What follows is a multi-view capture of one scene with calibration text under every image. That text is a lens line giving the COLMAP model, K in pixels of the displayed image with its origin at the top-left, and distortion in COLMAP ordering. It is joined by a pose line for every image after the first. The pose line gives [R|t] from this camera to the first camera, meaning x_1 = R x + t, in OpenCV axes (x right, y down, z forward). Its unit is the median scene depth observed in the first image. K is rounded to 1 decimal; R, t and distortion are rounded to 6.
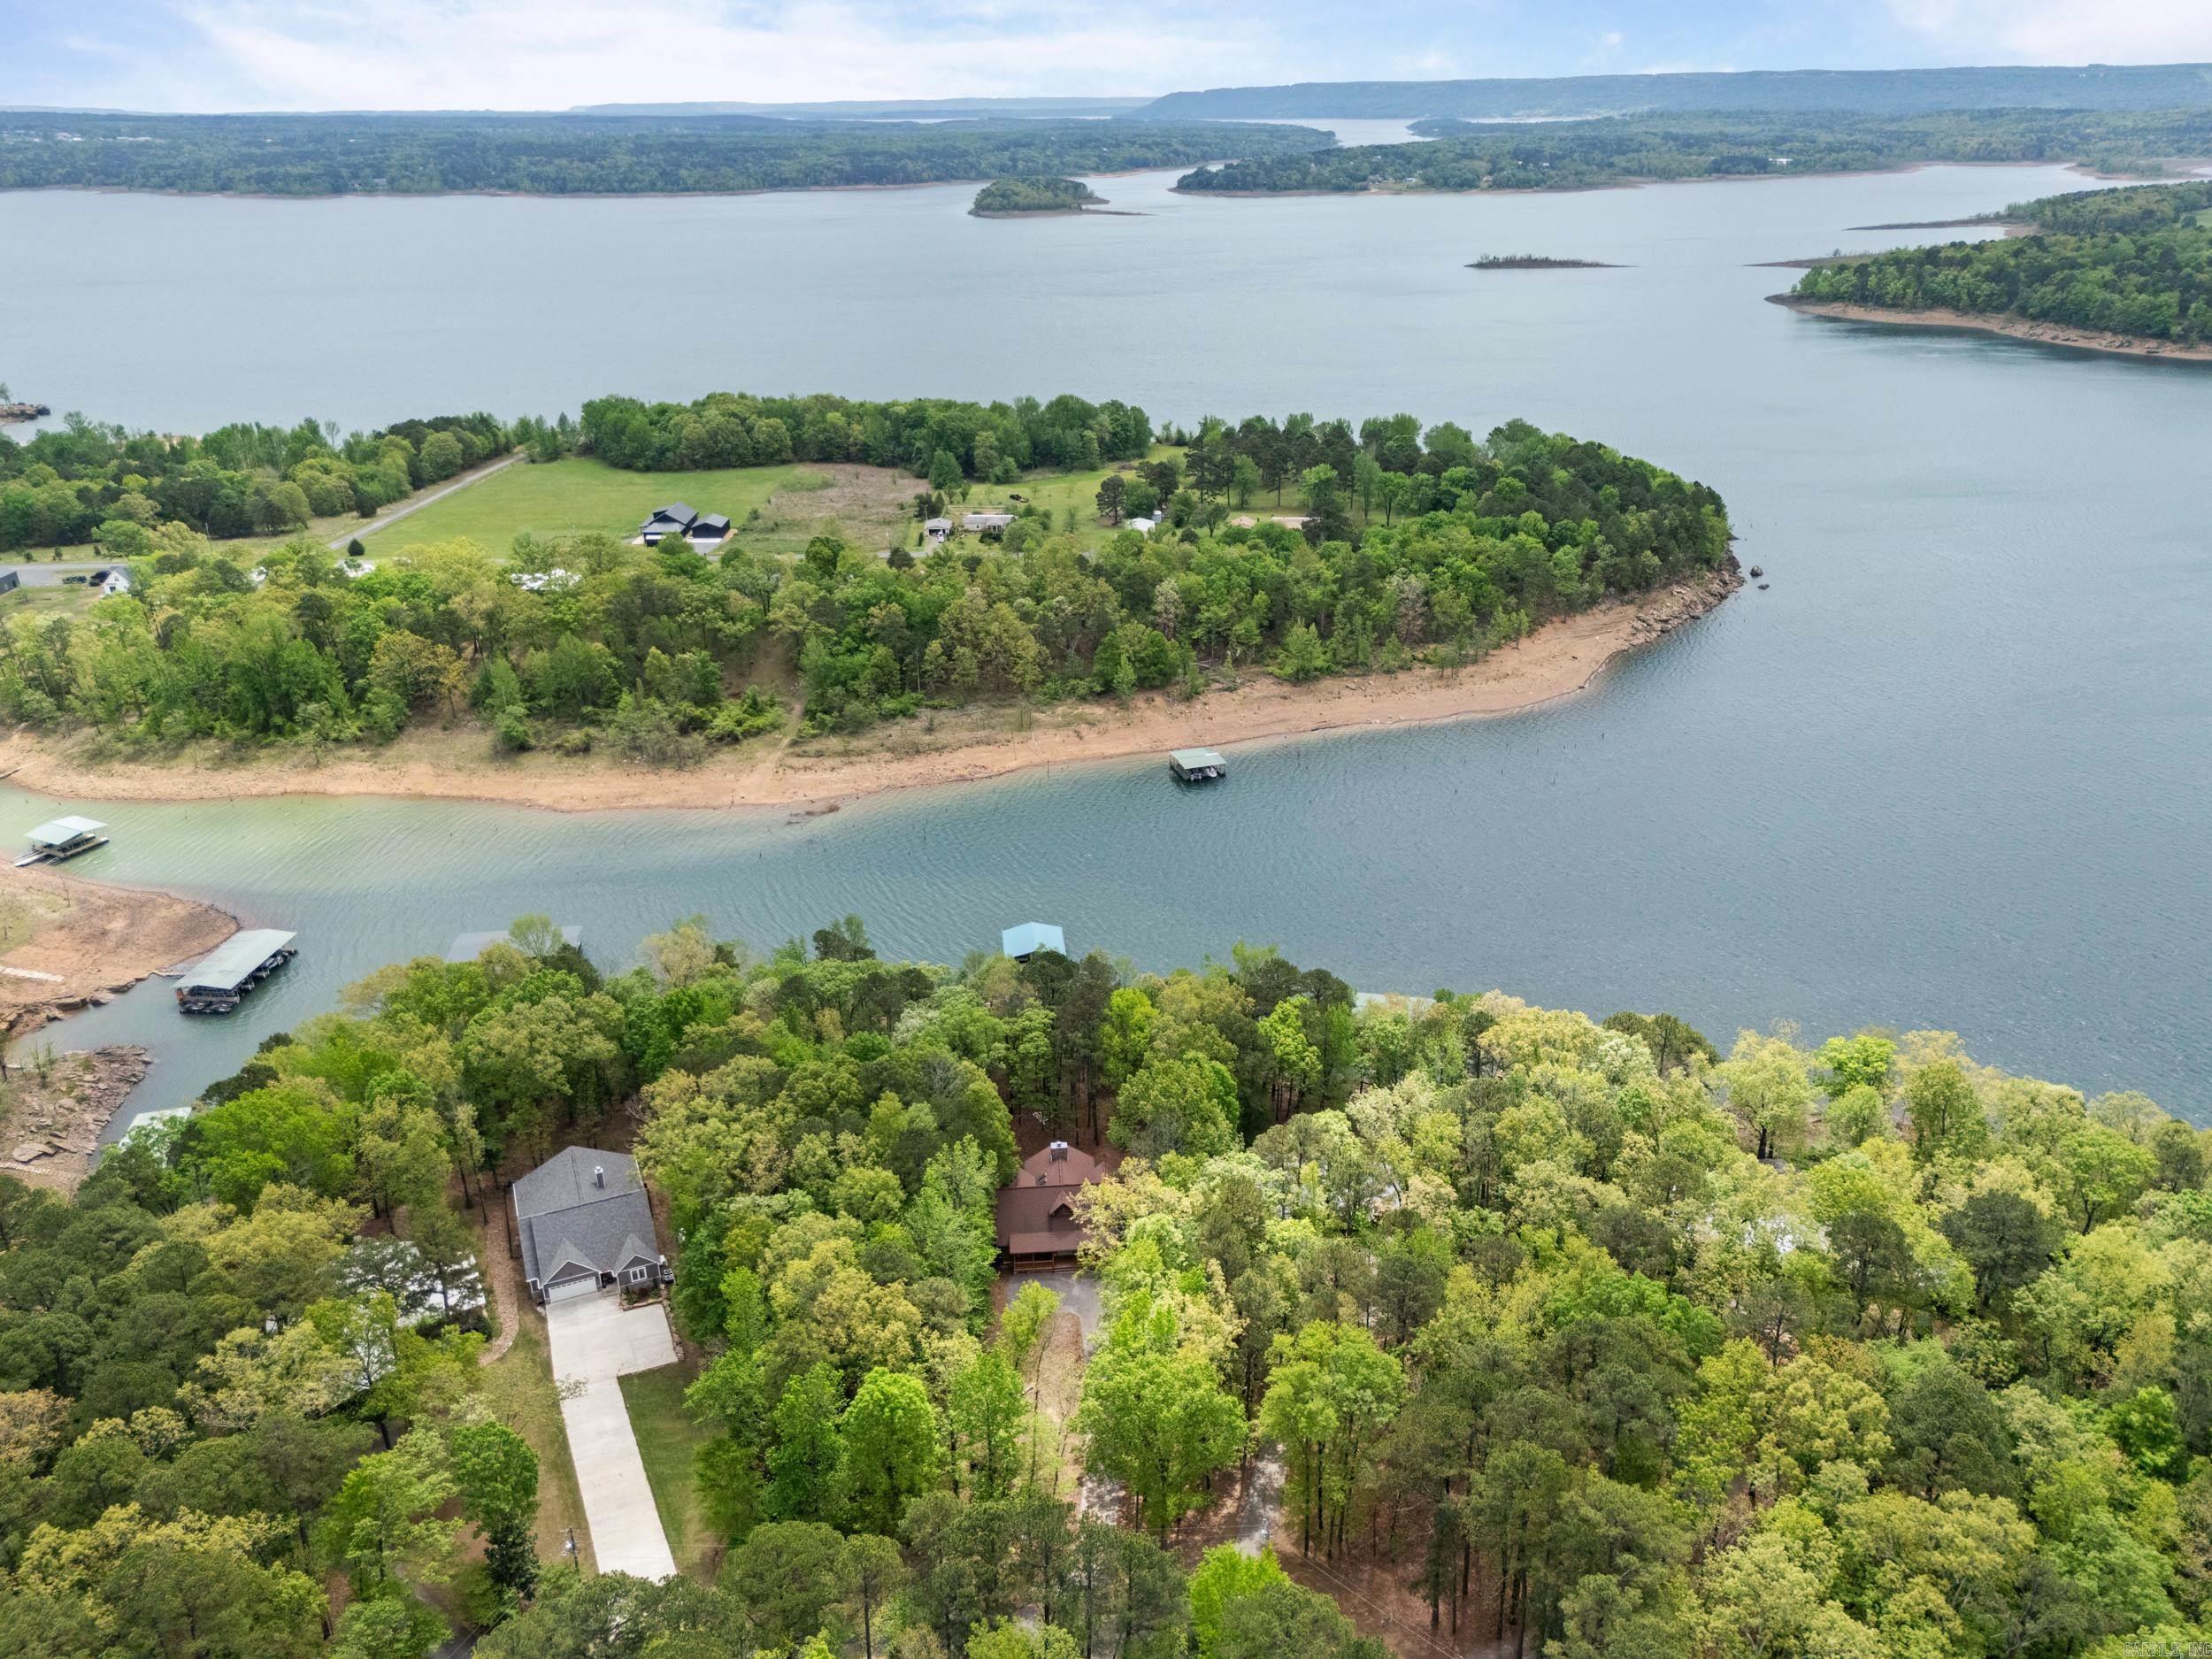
lens RADIAL K [[1644.1, 0, 1106.0], [0, 1644.1, 829.5], [0, 0, 1]] dist [0.109097, -0.090894]
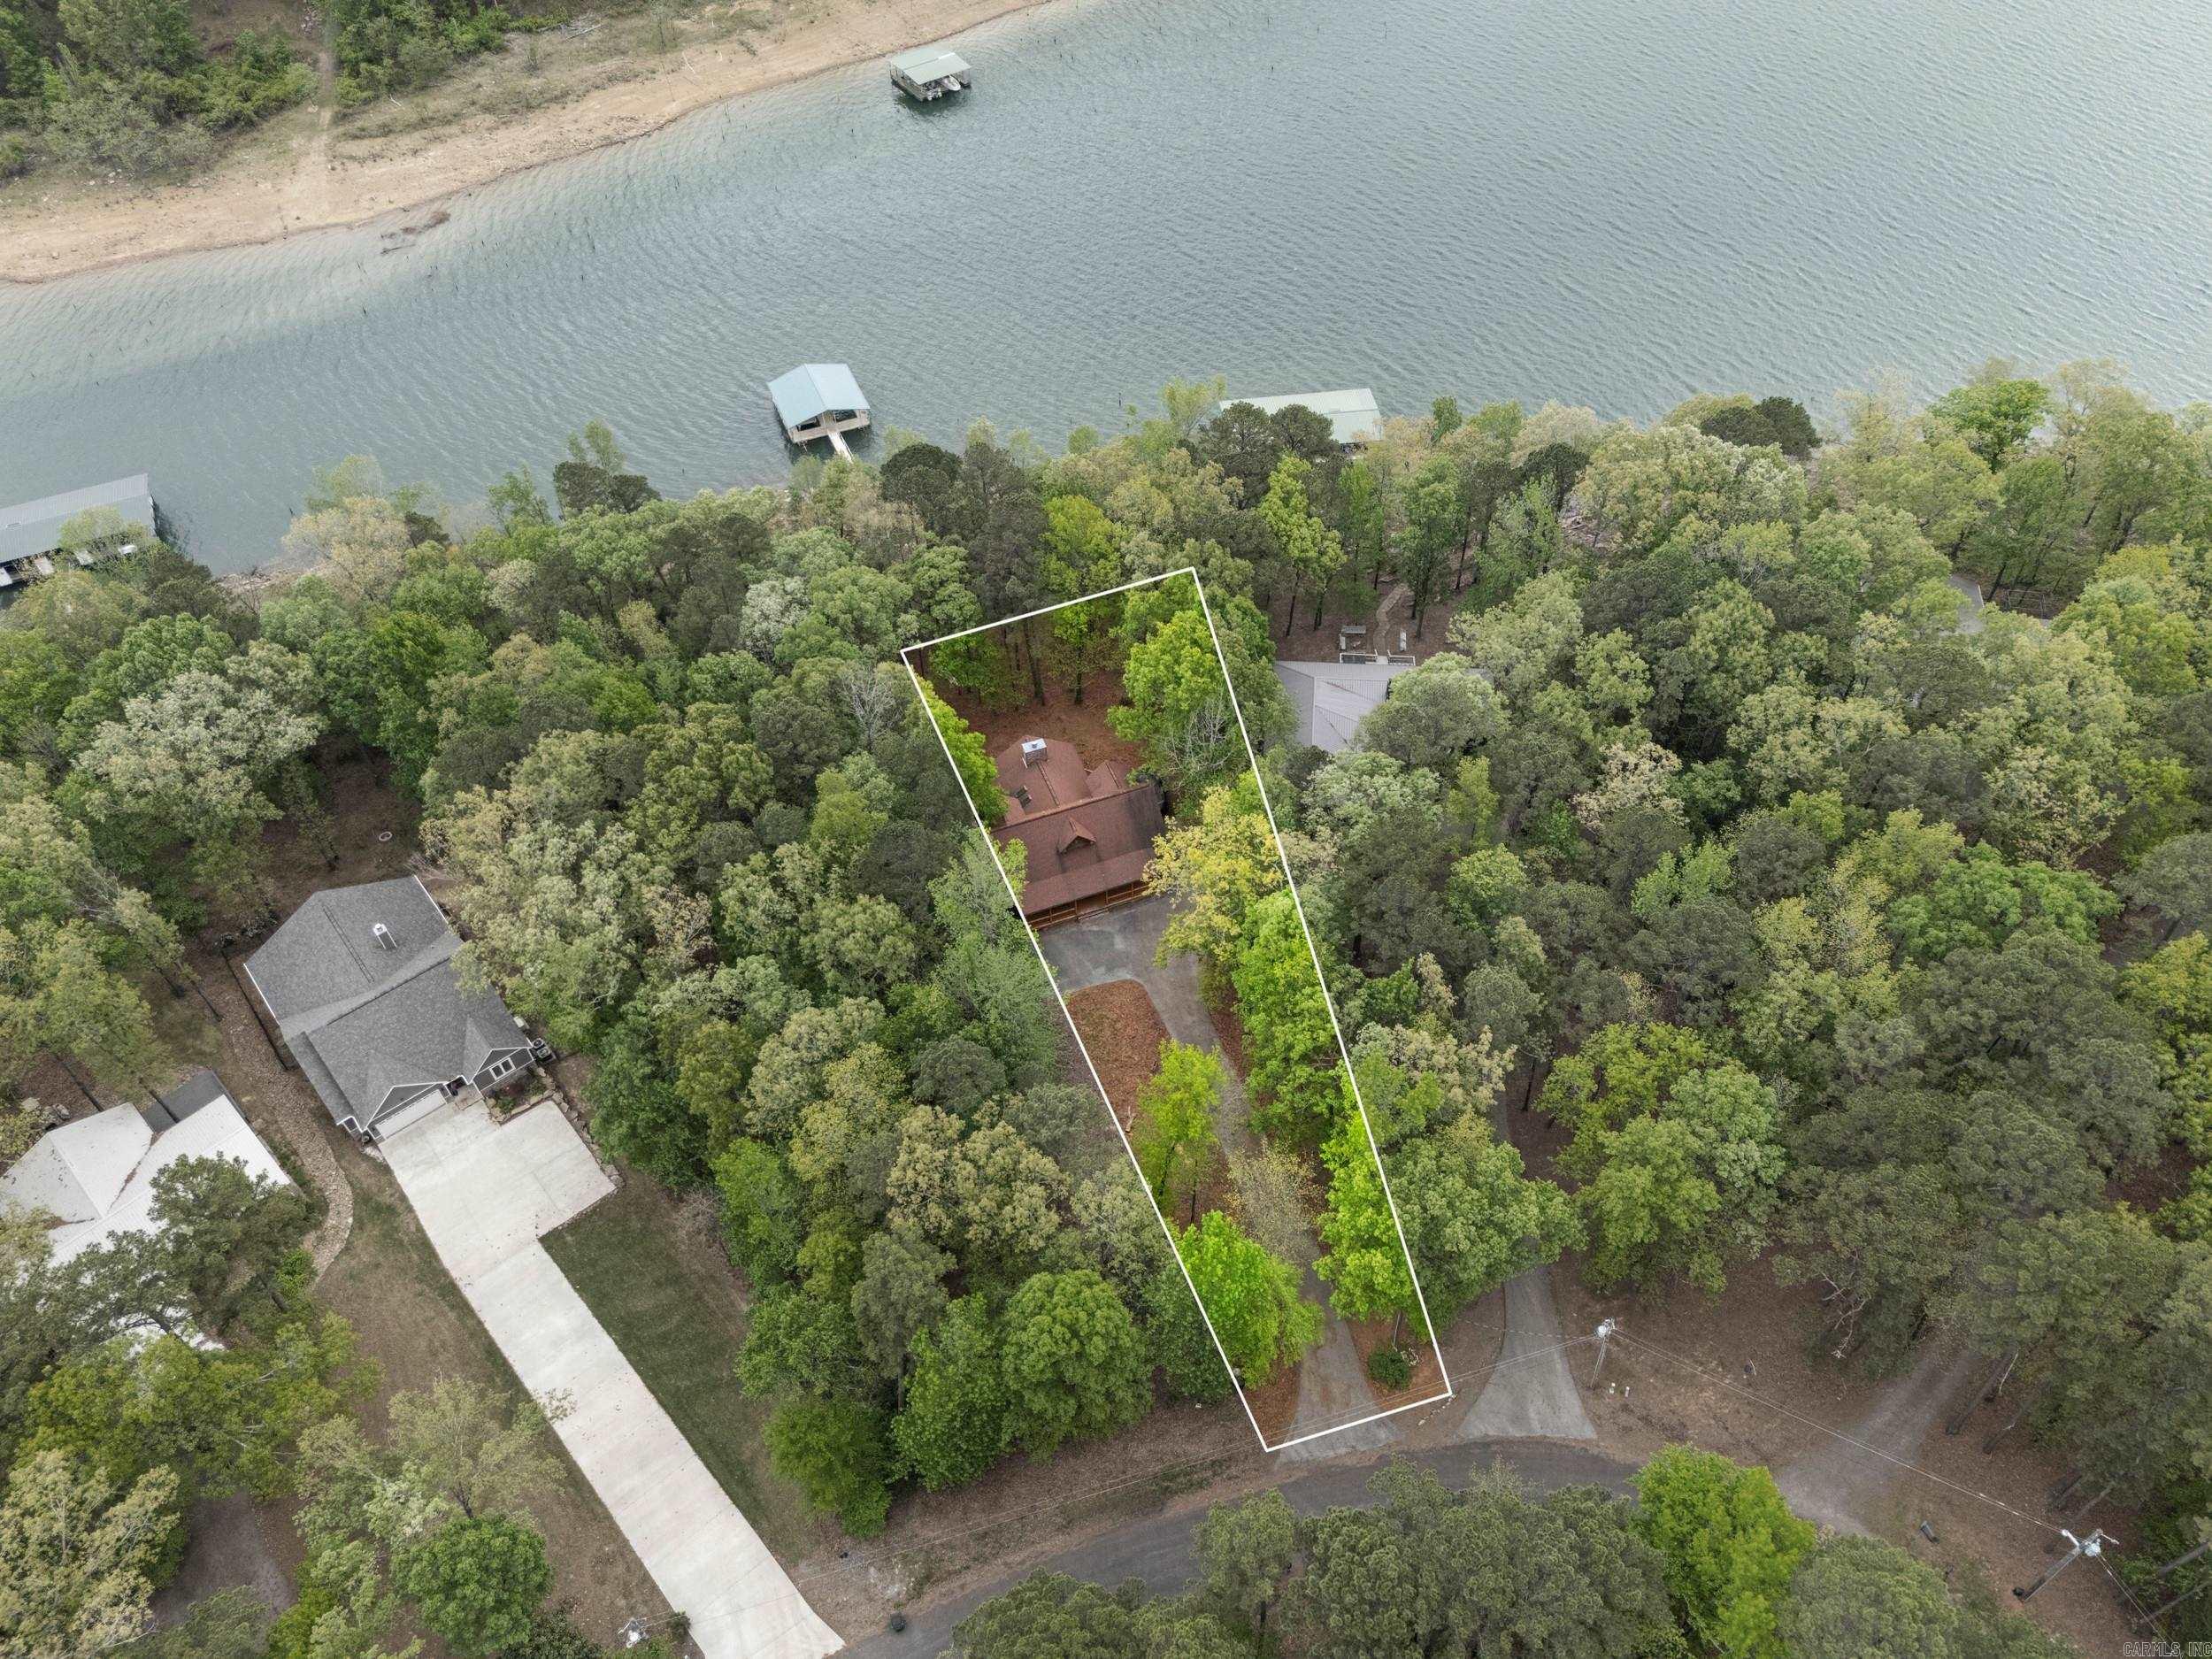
lens RADIAL K [[1644.1, 0, 1106.0], [0, 1644.1, 829.5], [0, 0, 1]] dist [0.109097, -0.090894]
pose [[0.960413, -0.222111, 0.168148, -0.069911], [0.134670, 0.898544, 0.417710, -0.038629], [-0.243866, -0.378530, 0.892885, 0.187894]]
